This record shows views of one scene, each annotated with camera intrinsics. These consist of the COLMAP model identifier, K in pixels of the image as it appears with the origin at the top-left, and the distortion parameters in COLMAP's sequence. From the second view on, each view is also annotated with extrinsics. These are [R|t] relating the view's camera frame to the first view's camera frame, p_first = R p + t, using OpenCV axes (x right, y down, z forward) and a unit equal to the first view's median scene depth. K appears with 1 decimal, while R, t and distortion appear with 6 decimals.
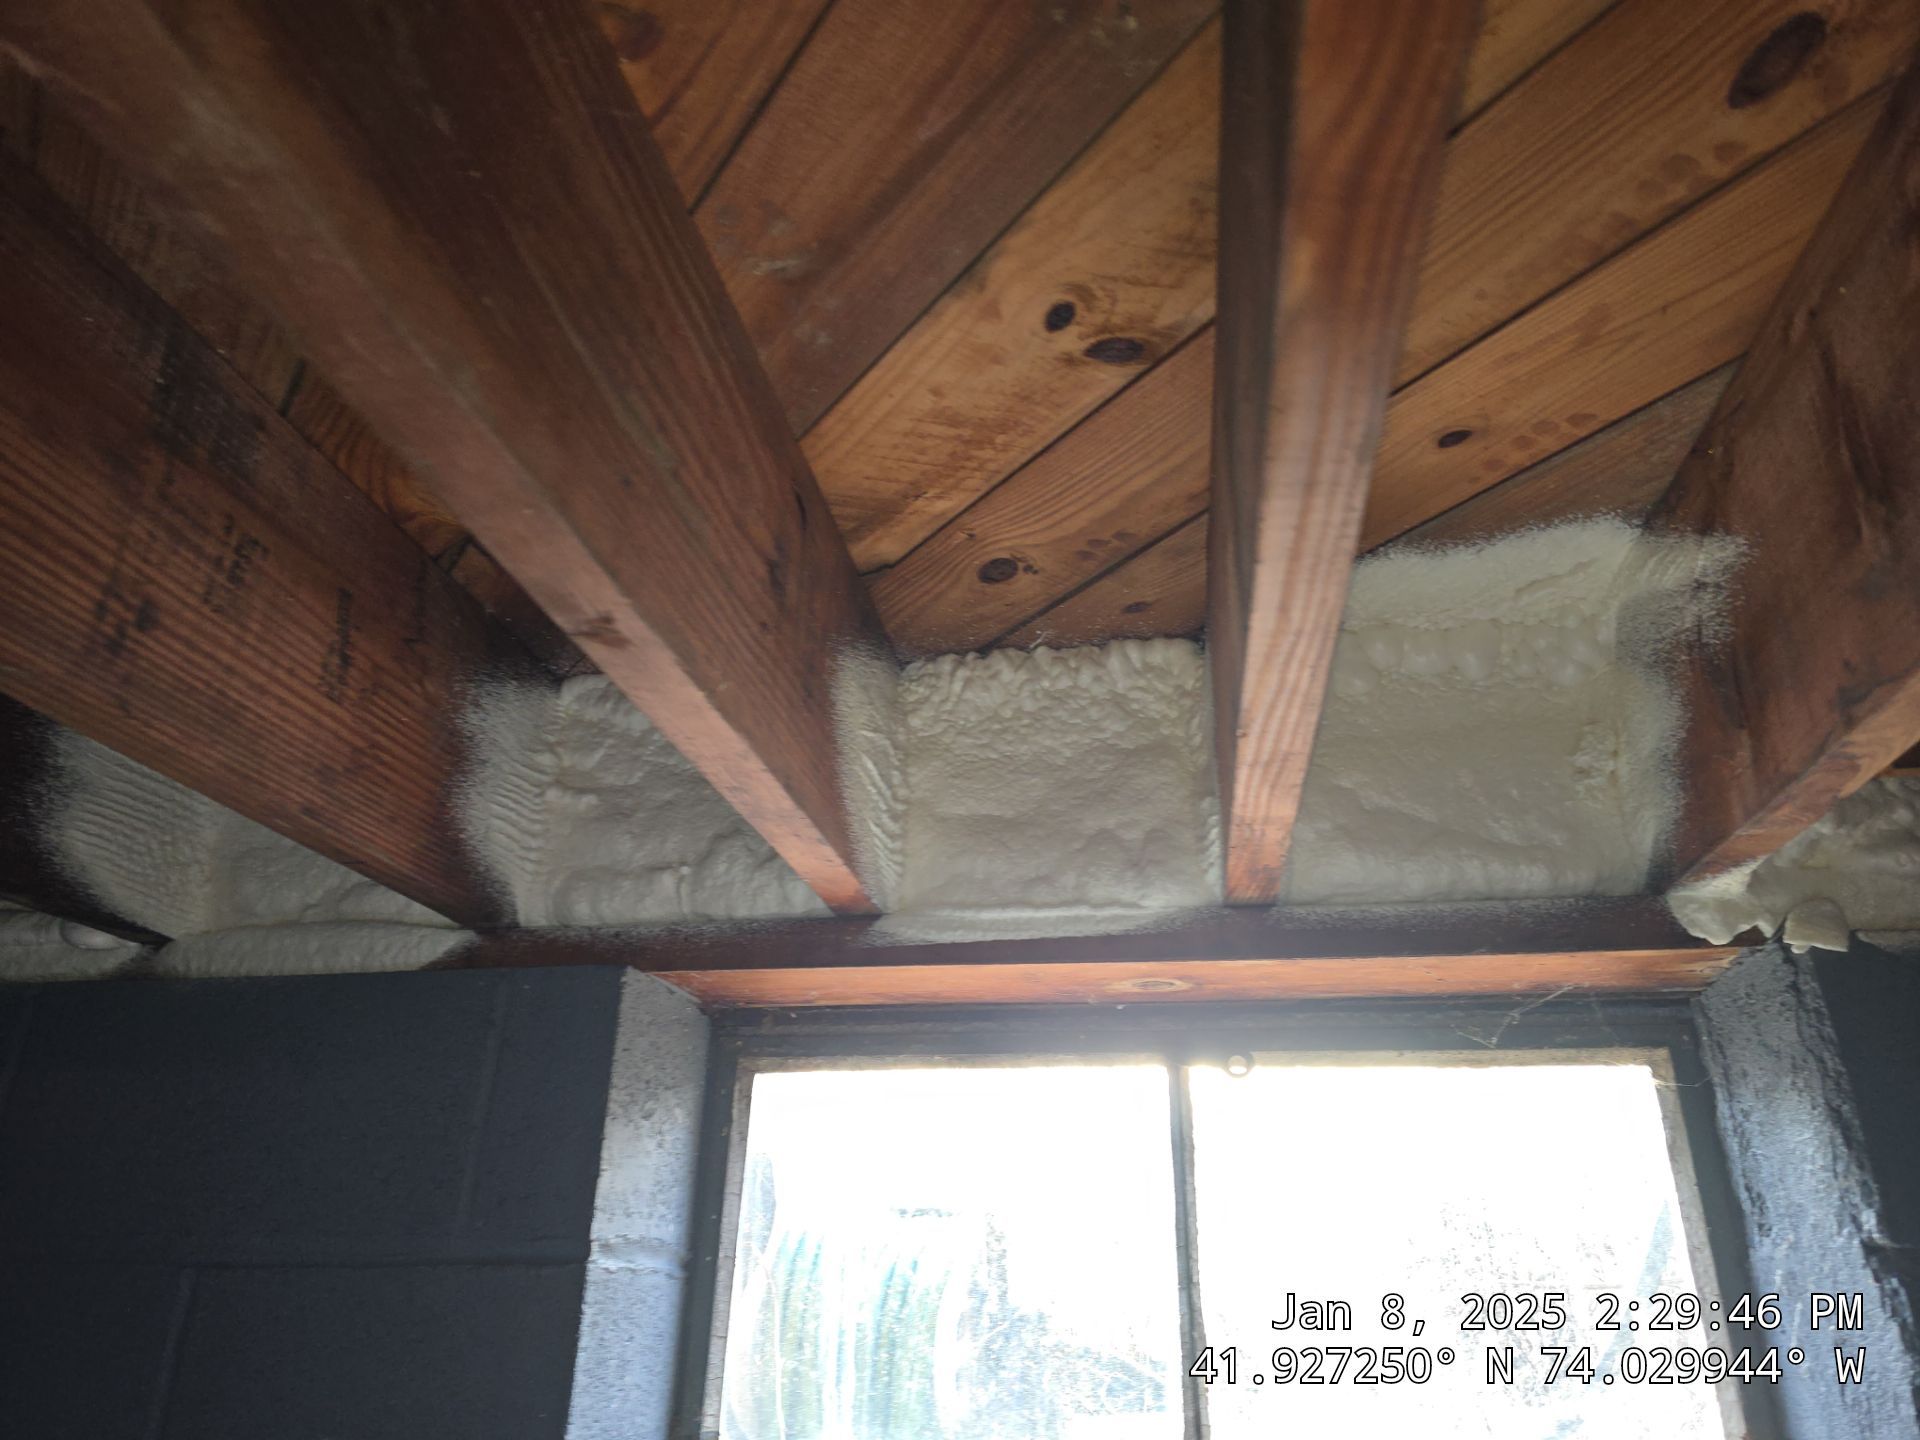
lens RADIAL K [[1260.3, 0, 969.1], [0, 1260.3, 714.9], [0, 0, 1]] dist [0.058432, -0.055055]
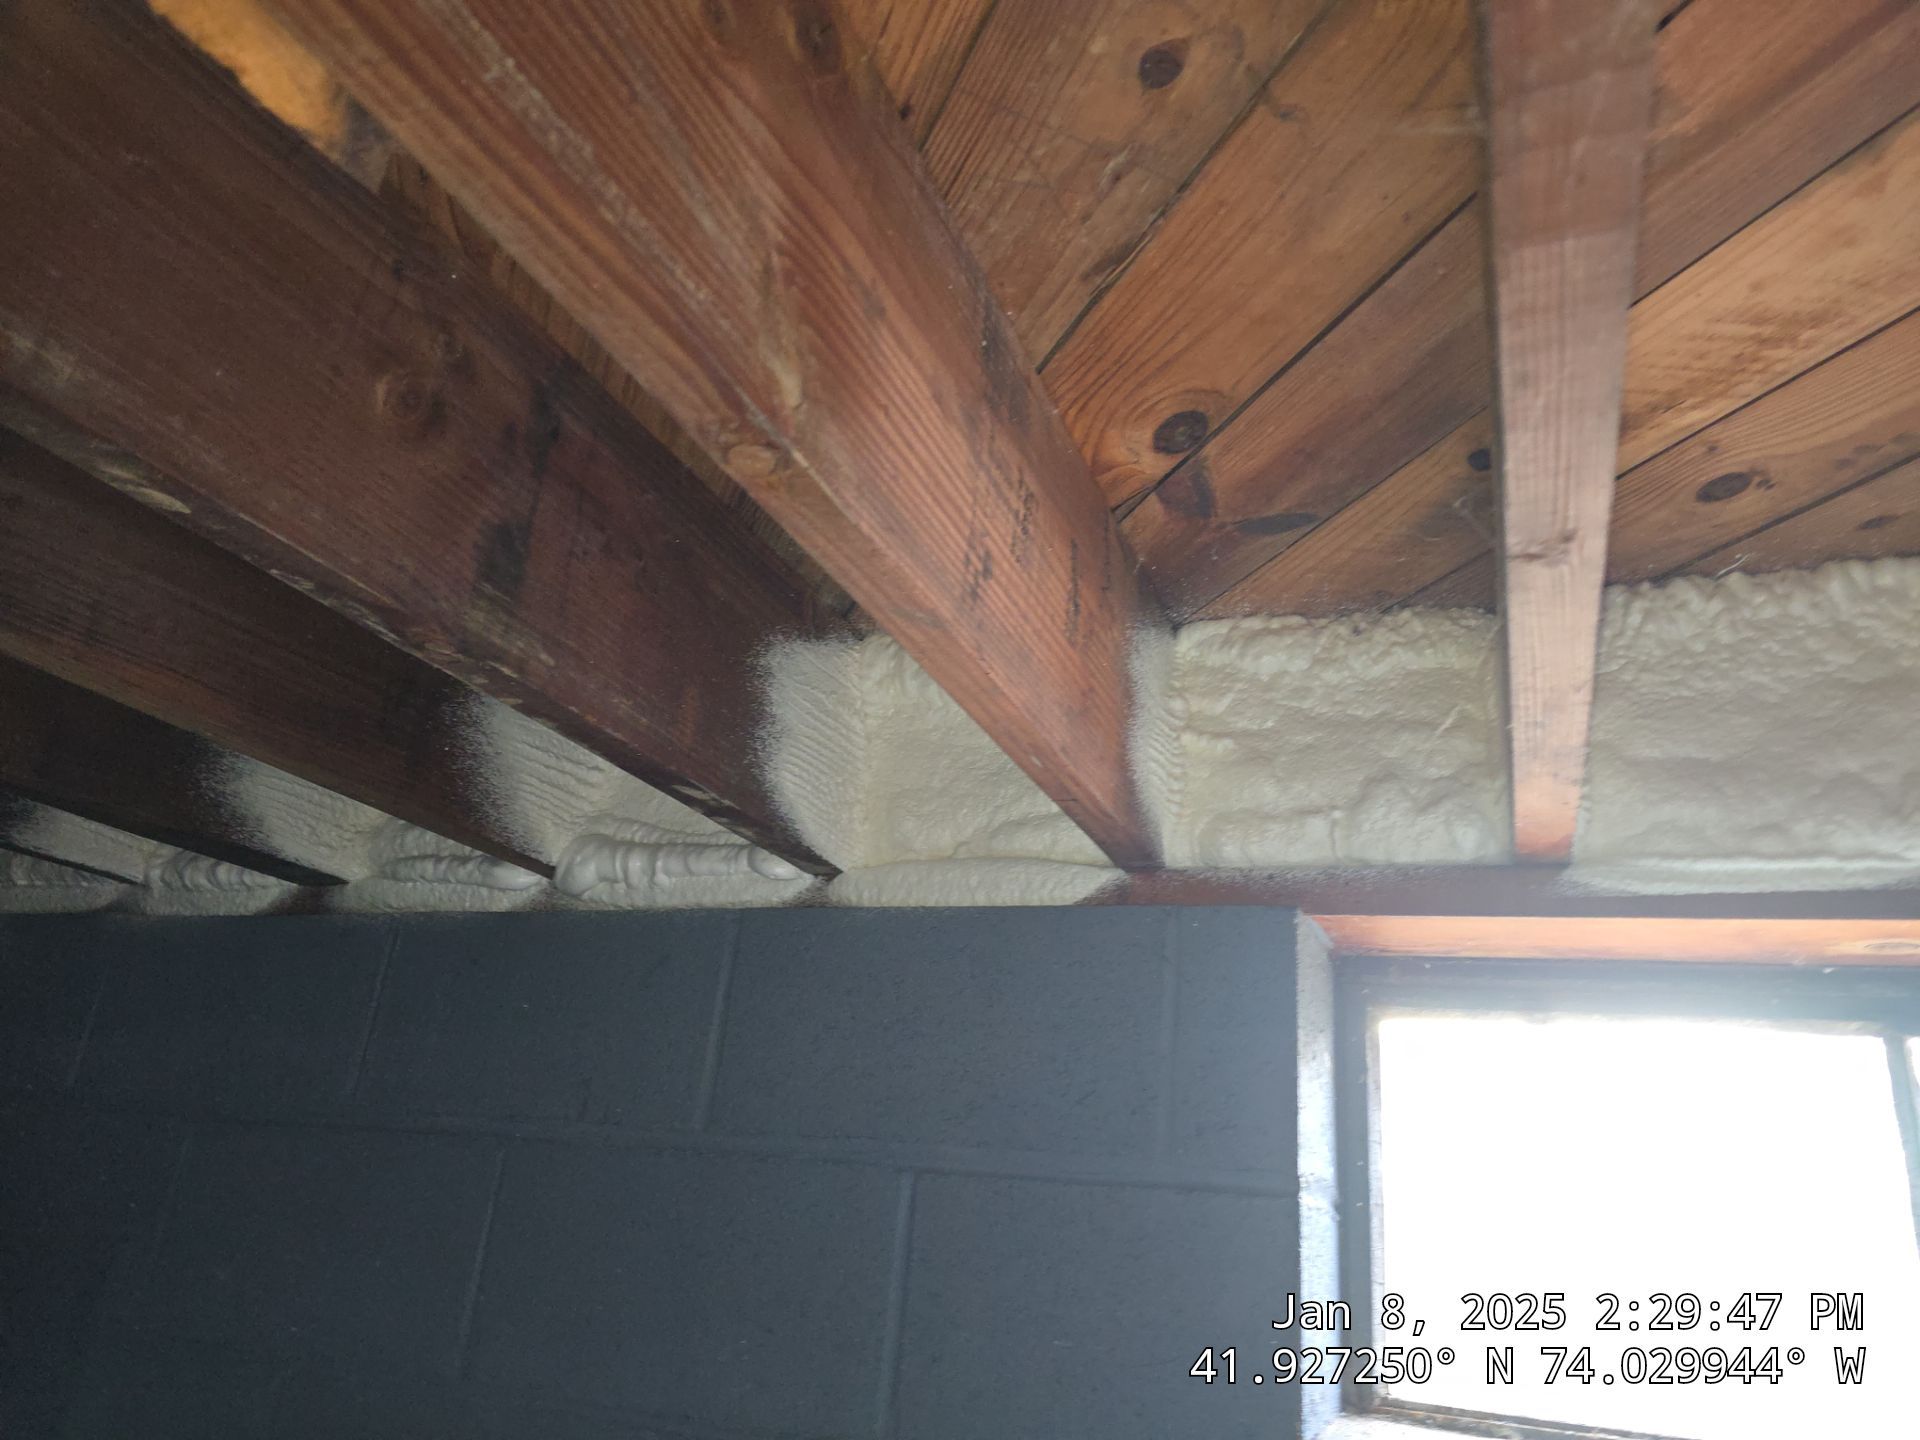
lens RADIAL K [[1260.3, 0, 953.1], [0, 1260.3, 713.4], [0, 0, 1]] dist [0.058432, -0.055055]
pose [[0.970831, -0.011569, -0.239485, -0.278587], [0.018929, 0.999416, 0.028453, 0.010507], [0.239015, -0.032157, 0.970483, -0.028009]]
